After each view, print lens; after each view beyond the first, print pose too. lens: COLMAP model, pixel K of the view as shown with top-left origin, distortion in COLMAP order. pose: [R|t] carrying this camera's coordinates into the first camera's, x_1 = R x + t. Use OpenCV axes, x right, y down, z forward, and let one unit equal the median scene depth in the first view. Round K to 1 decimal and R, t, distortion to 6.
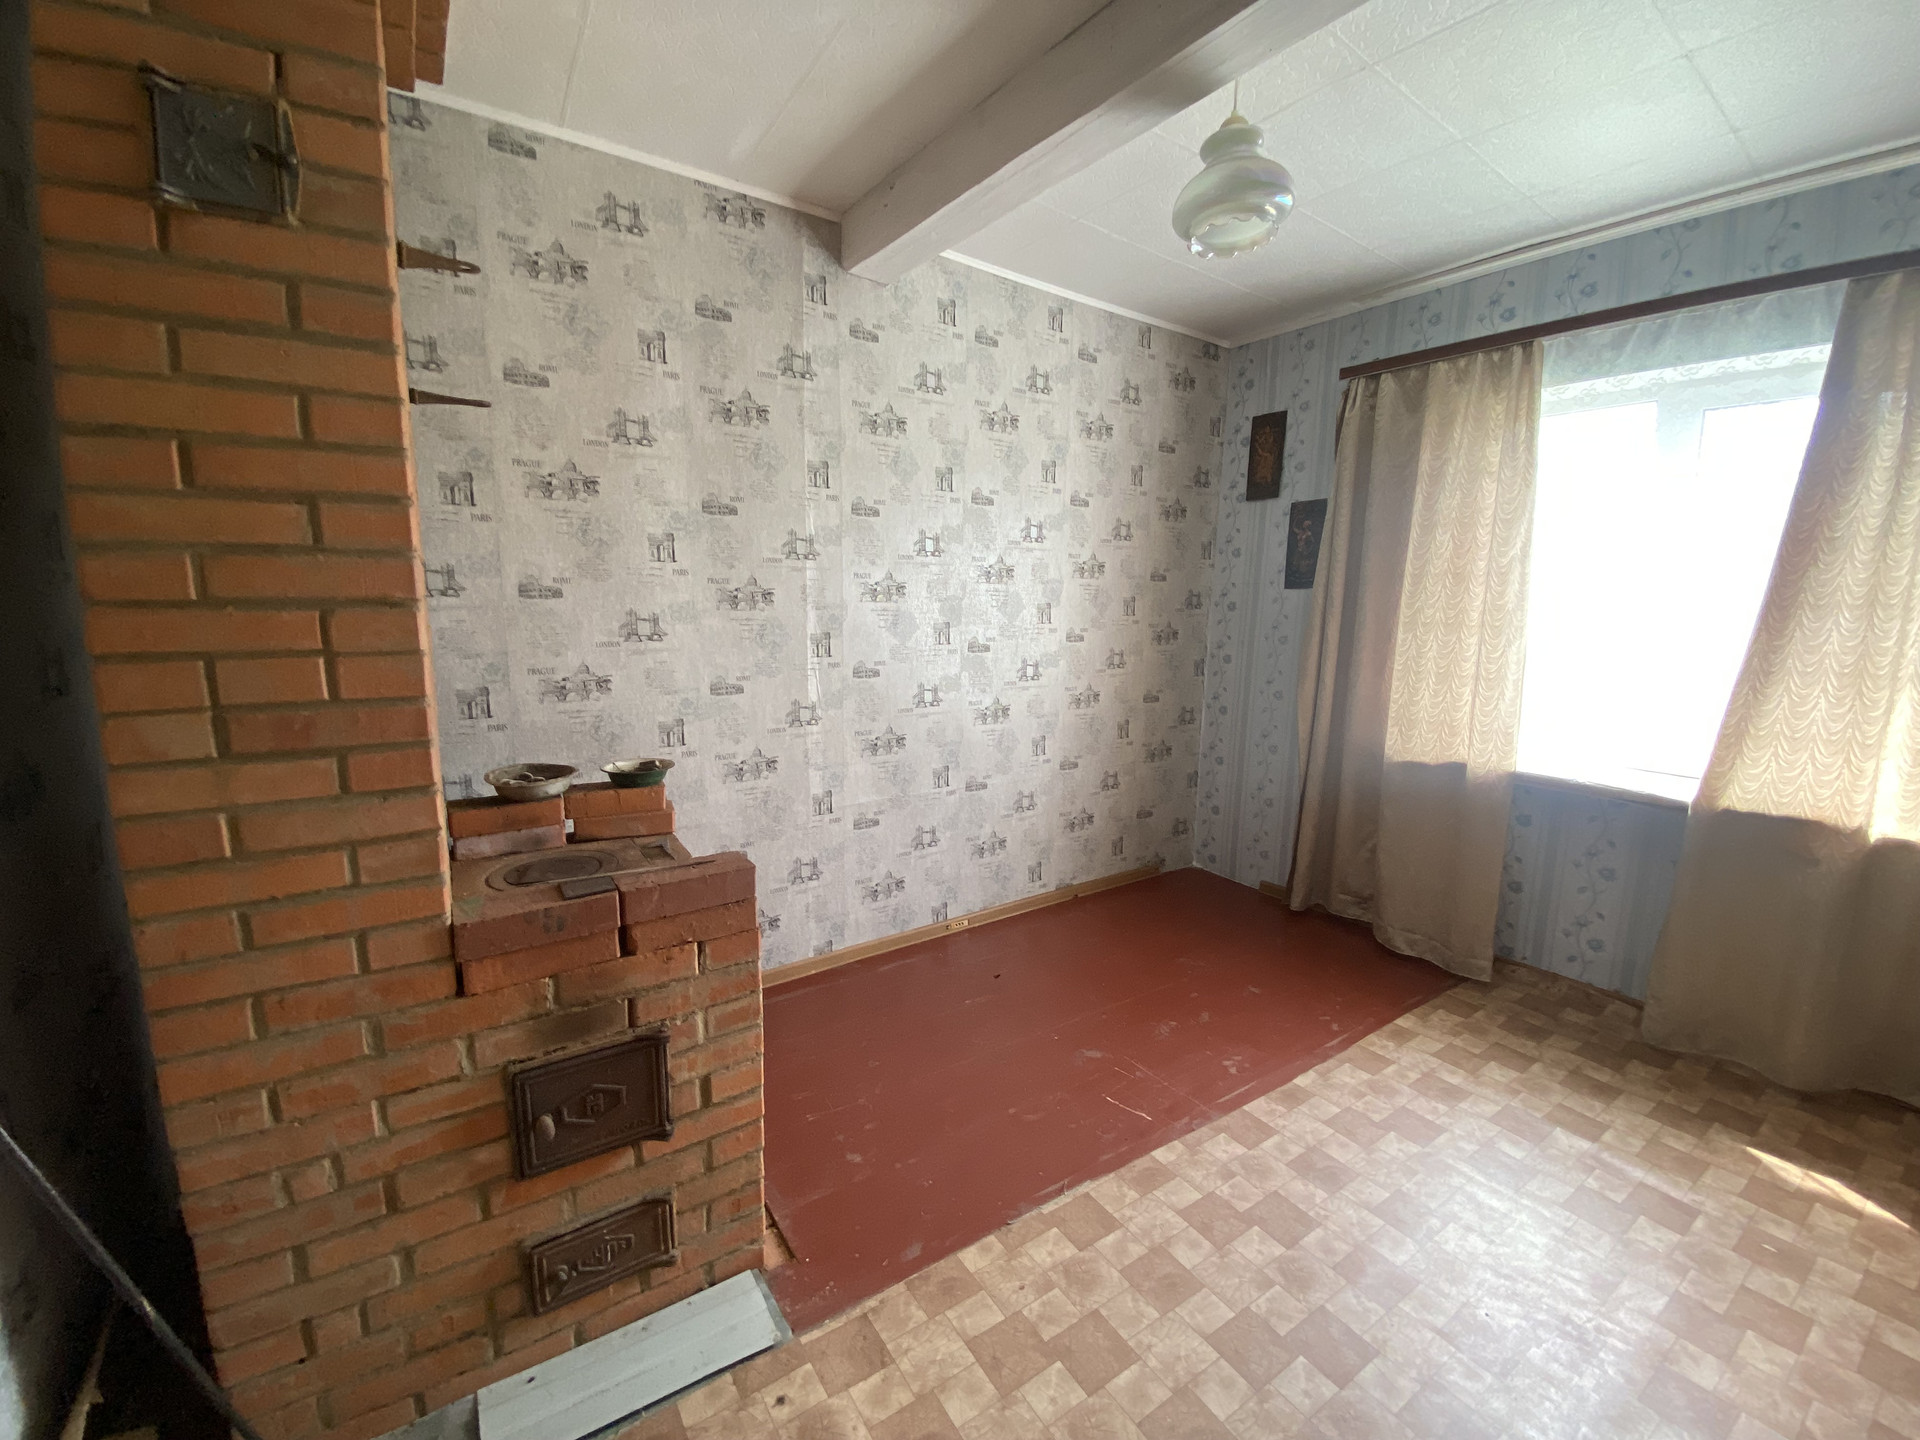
lens RADIAL K [[772.9, 0, 898.4], [0, 772.9, 724.8], [0, 0, 1]] dist [0.047877, -0.036037]
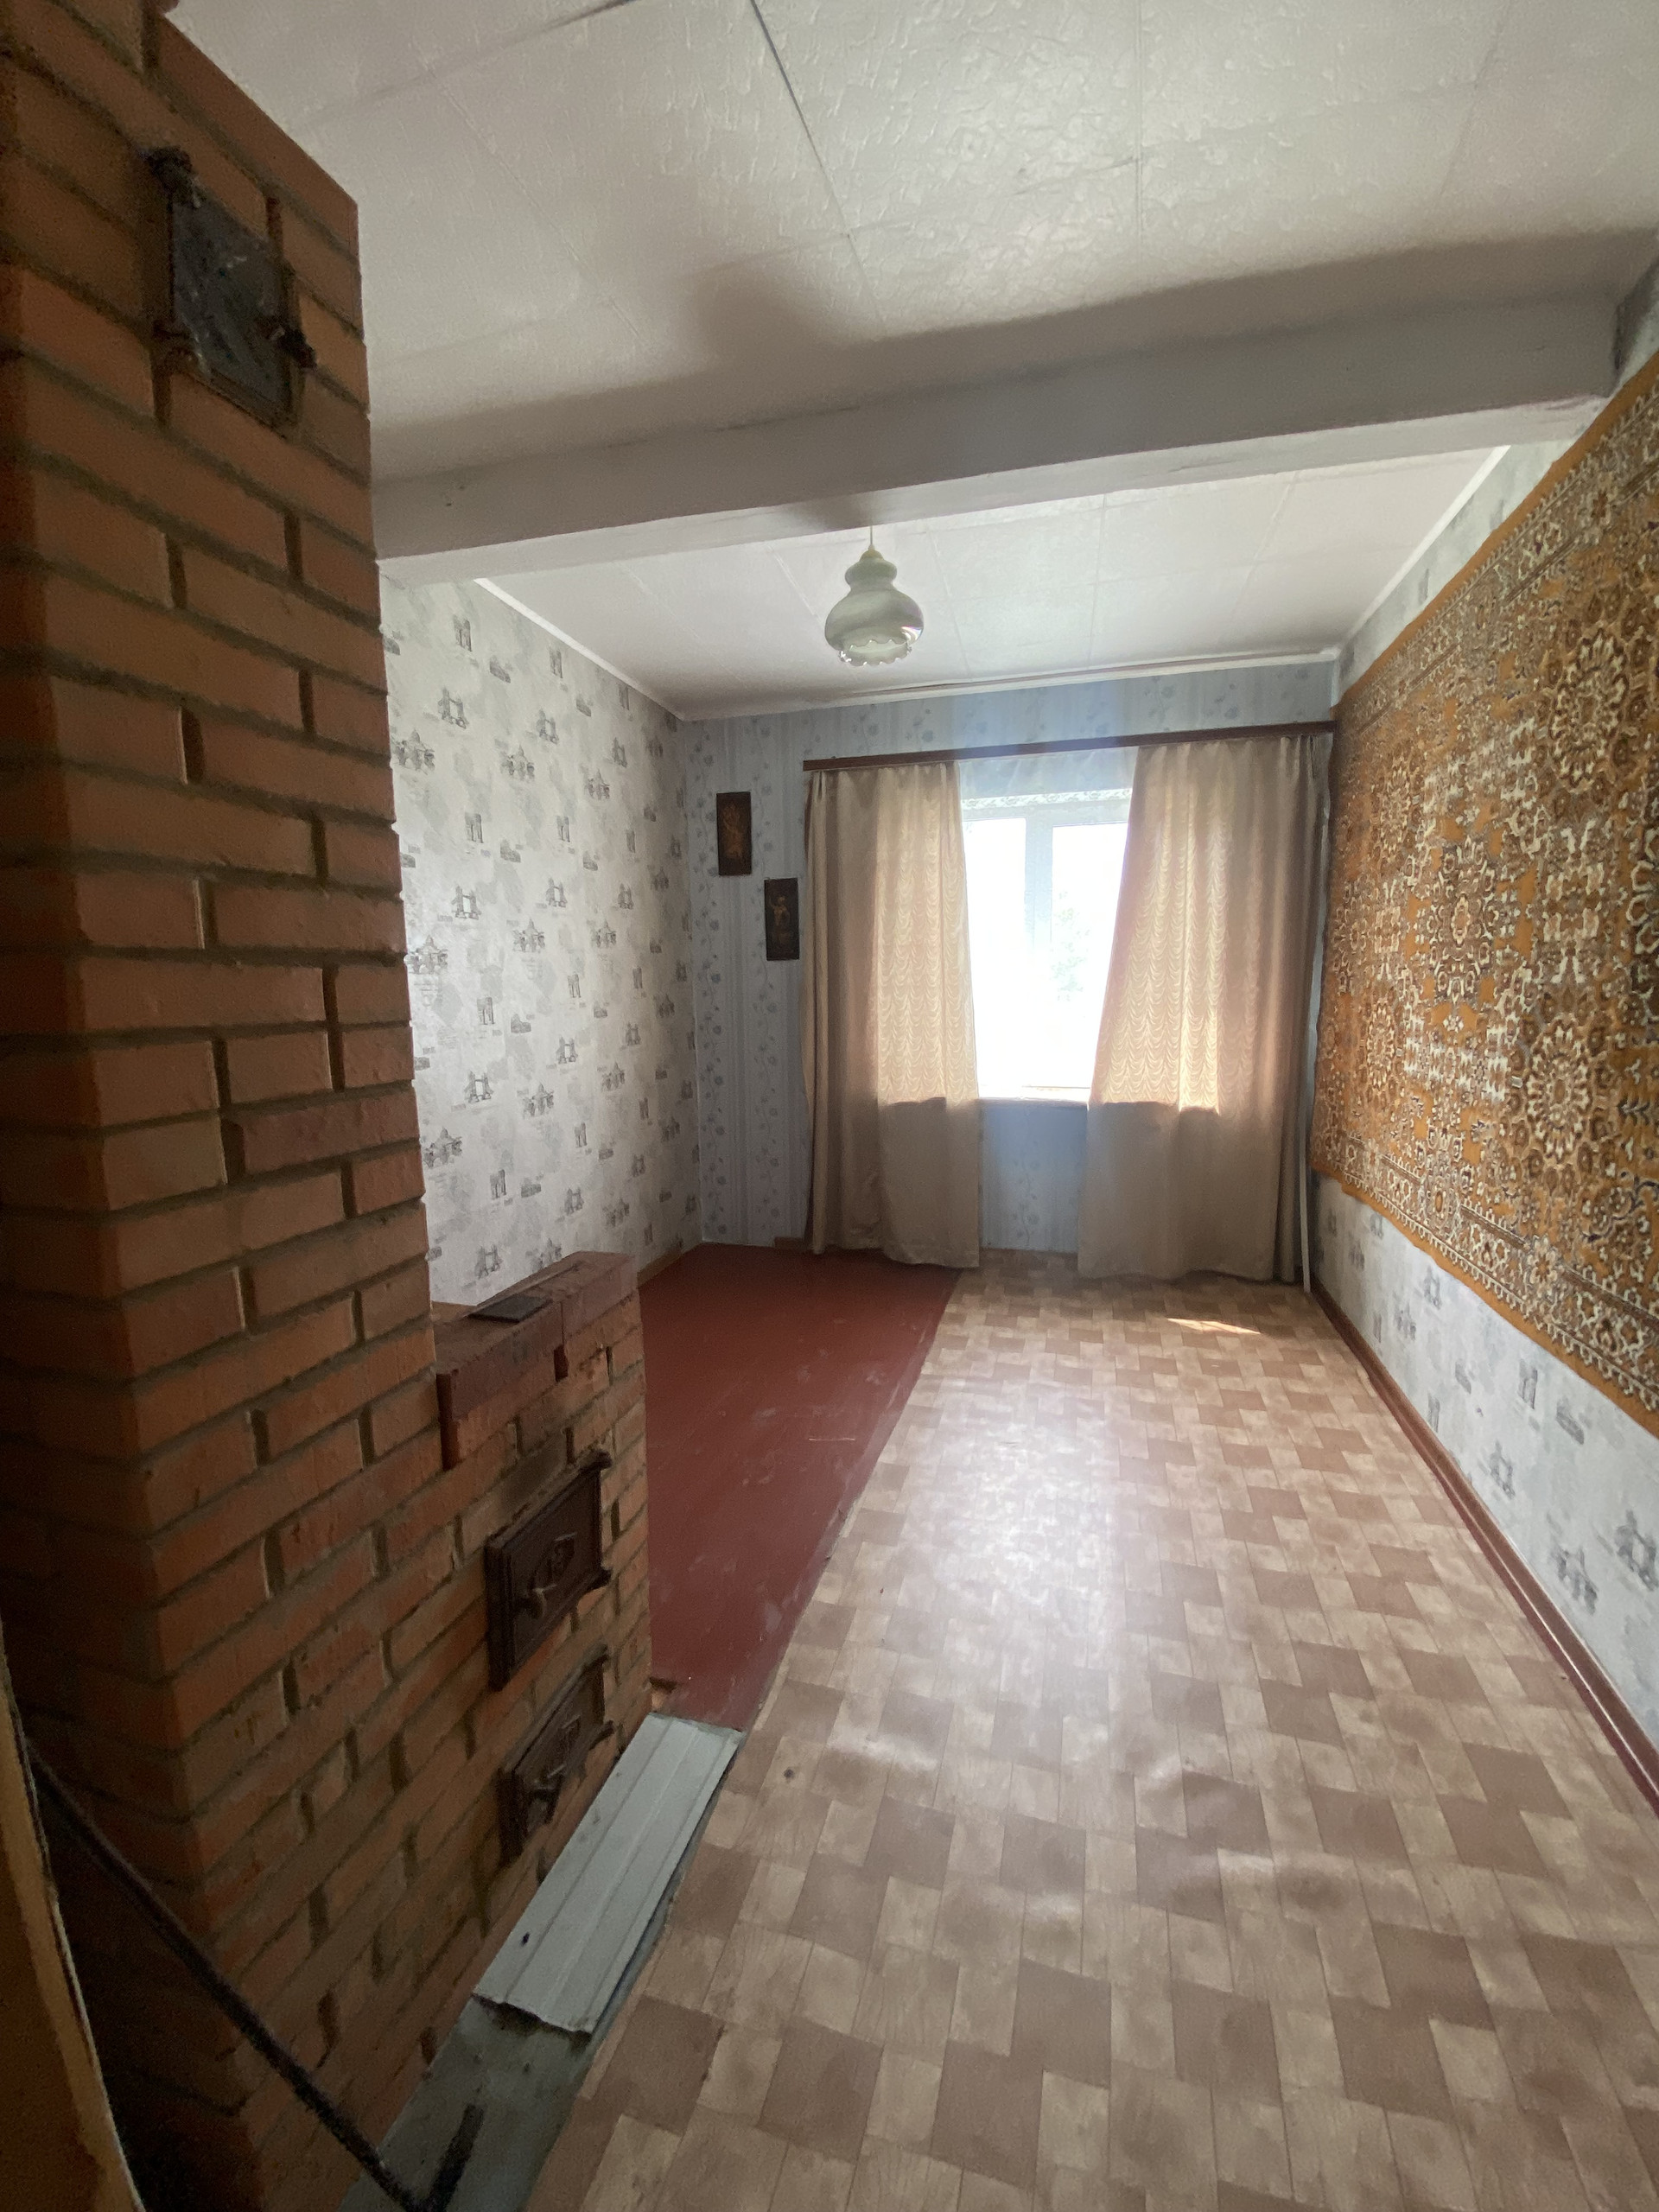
lens RADIAL K [[890.4, 0, 839.8], [0, 890.4, 1111.3], [0, 0, 1]] dist [0.047877, -0.036037]
pose [[0.762164, -0.115927, 0.636920, -0.293649], [0.125188, 0.991658, 0.030688, 0.006801], [-0.635165, 0.056345, 0.770319, 0.019121]]
